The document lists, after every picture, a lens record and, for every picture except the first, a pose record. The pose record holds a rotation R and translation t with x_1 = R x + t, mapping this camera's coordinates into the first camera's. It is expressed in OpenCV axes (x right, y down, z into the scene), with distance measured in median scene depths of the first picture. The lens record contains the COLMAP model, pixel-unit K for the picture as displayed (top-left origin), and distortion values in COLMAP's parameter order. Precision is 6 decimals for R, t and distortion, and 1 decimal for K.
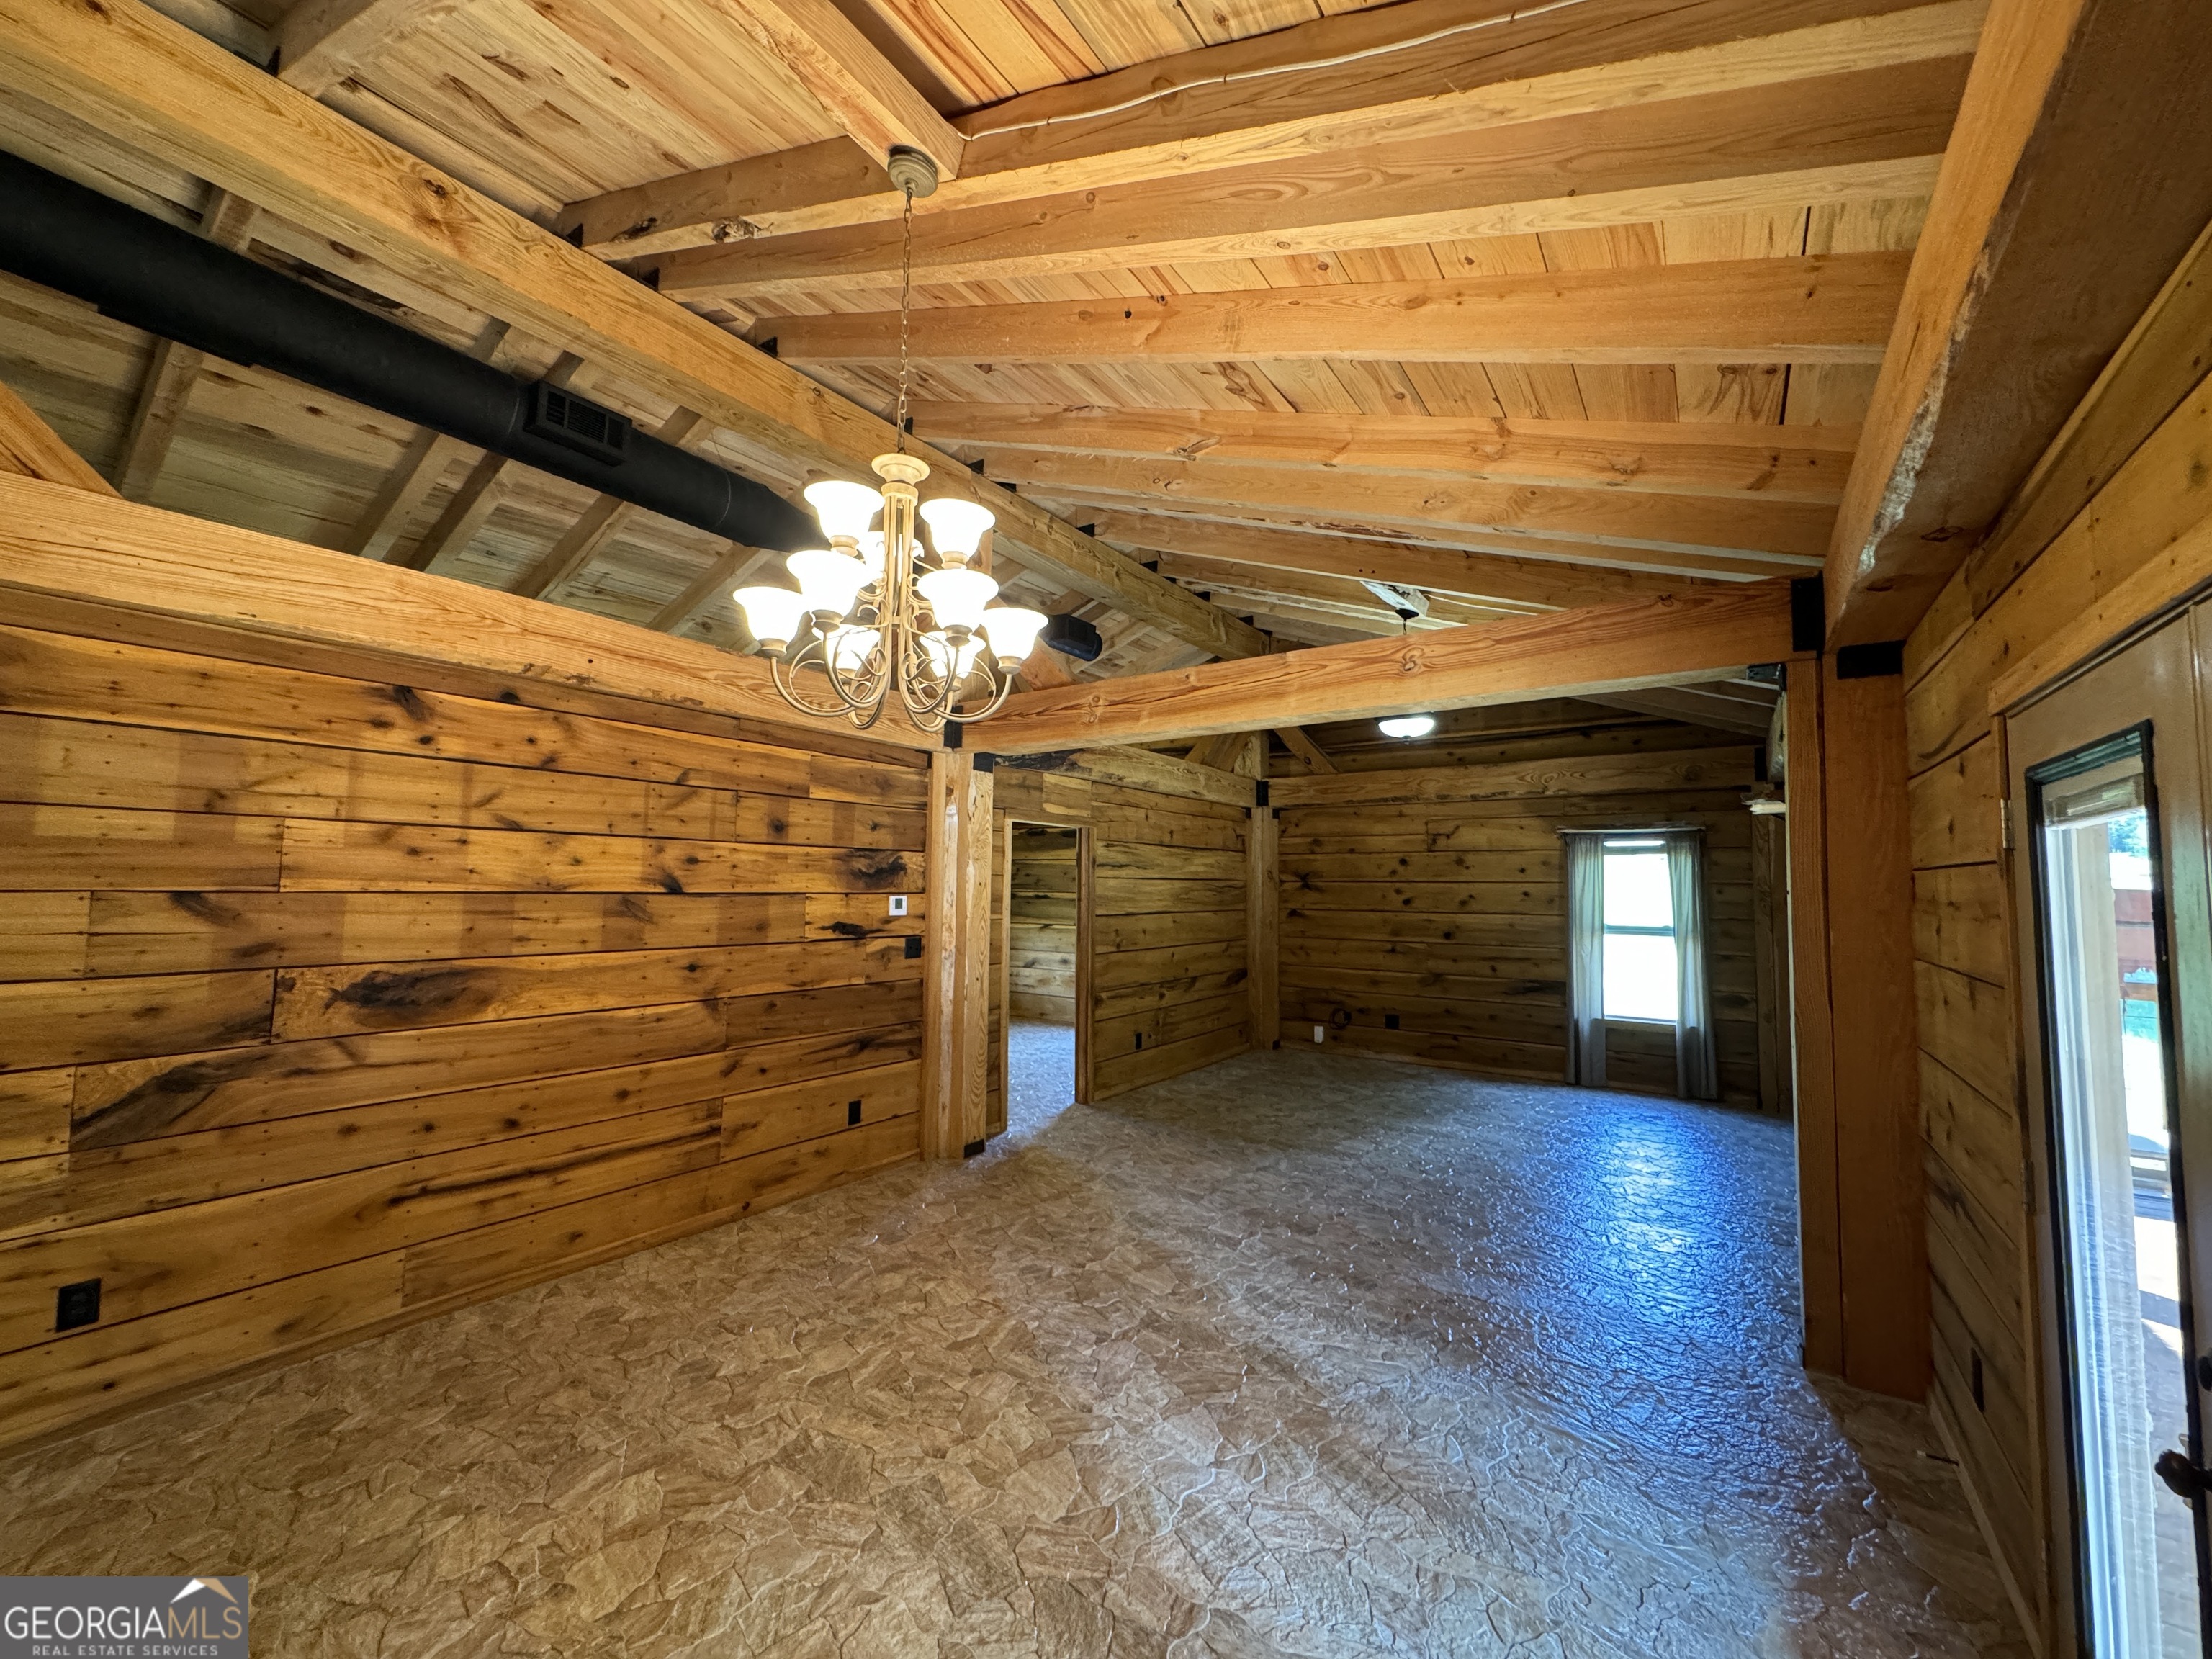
lens RADIAL K [[879.6, 0, 1114.8], [0, 879.6, 844.2], [0, 0, 1]] dist [-0.001397, -0.000088]
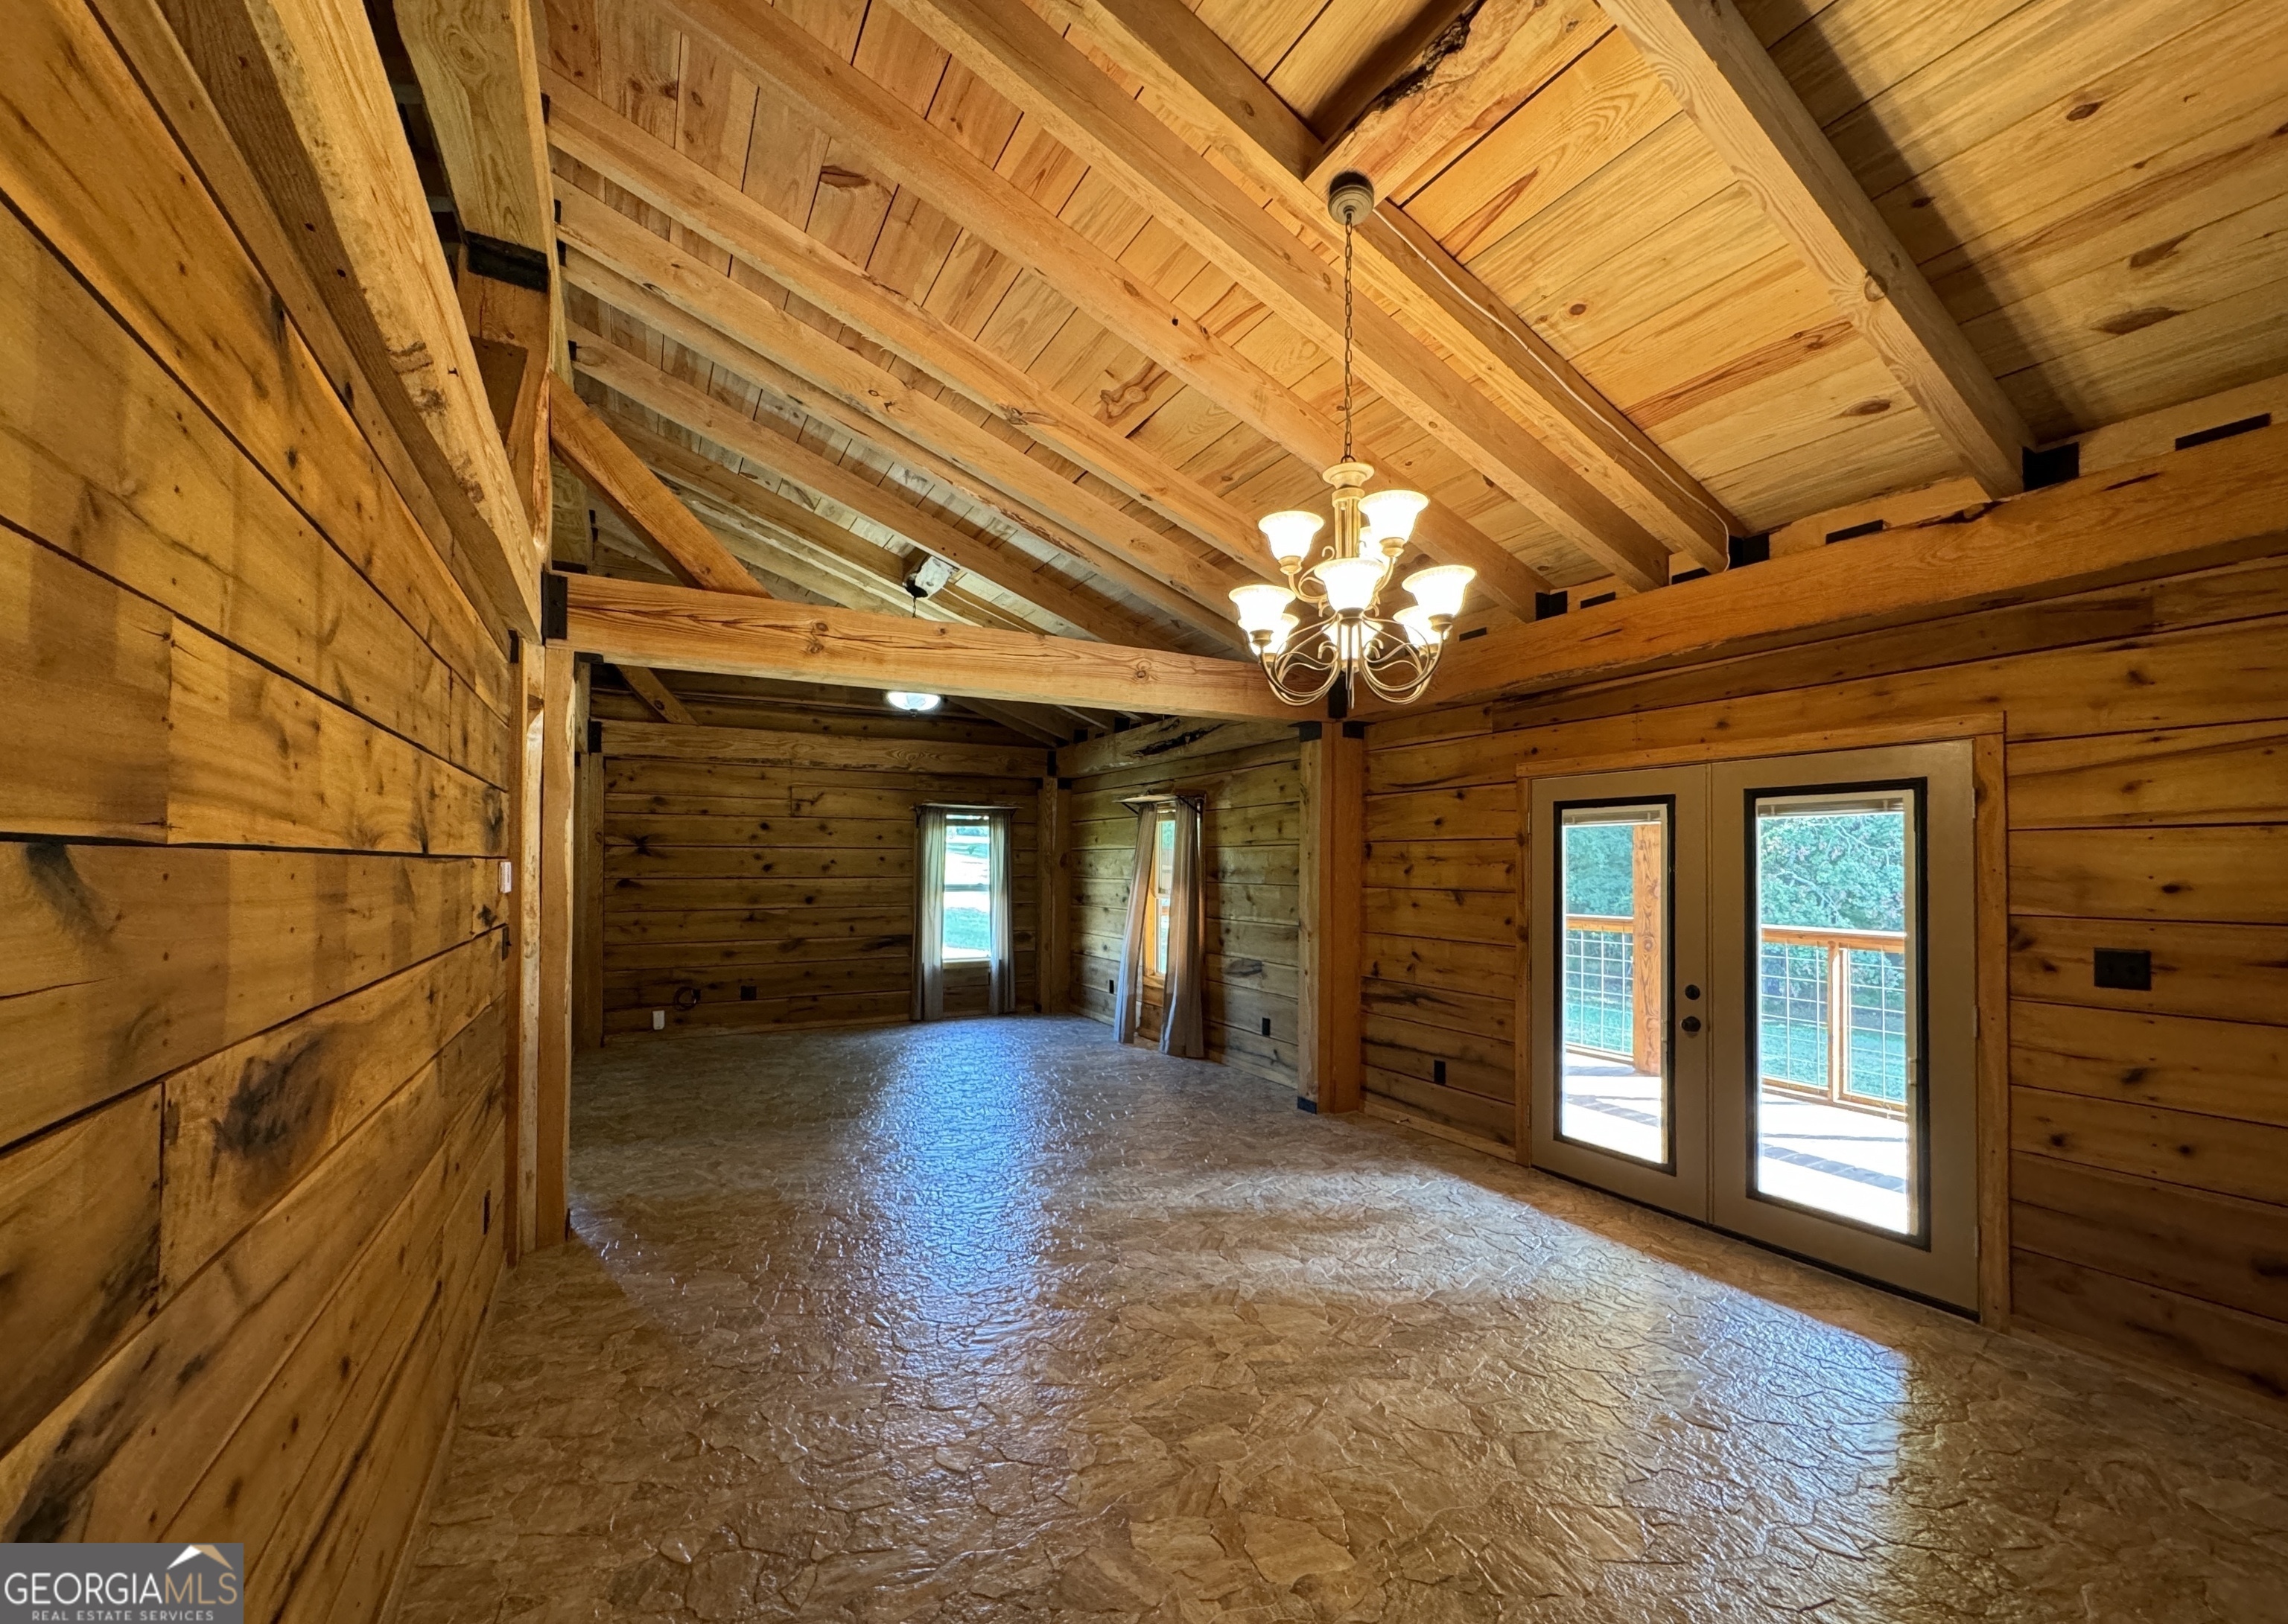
lens RADIAL K [[907.2, 0, 1142.0], [0, 907.2, 873.2], [0, 0, 1]] dist [-0.004893, -0.000303]
pose [[0.446596, -0.018138, 0.894552, -0.446446], [-0.042131, 0.998259, 0.041274, 0.015253], [-0.893743, -0.056122, 0.445054, 0.218942]]
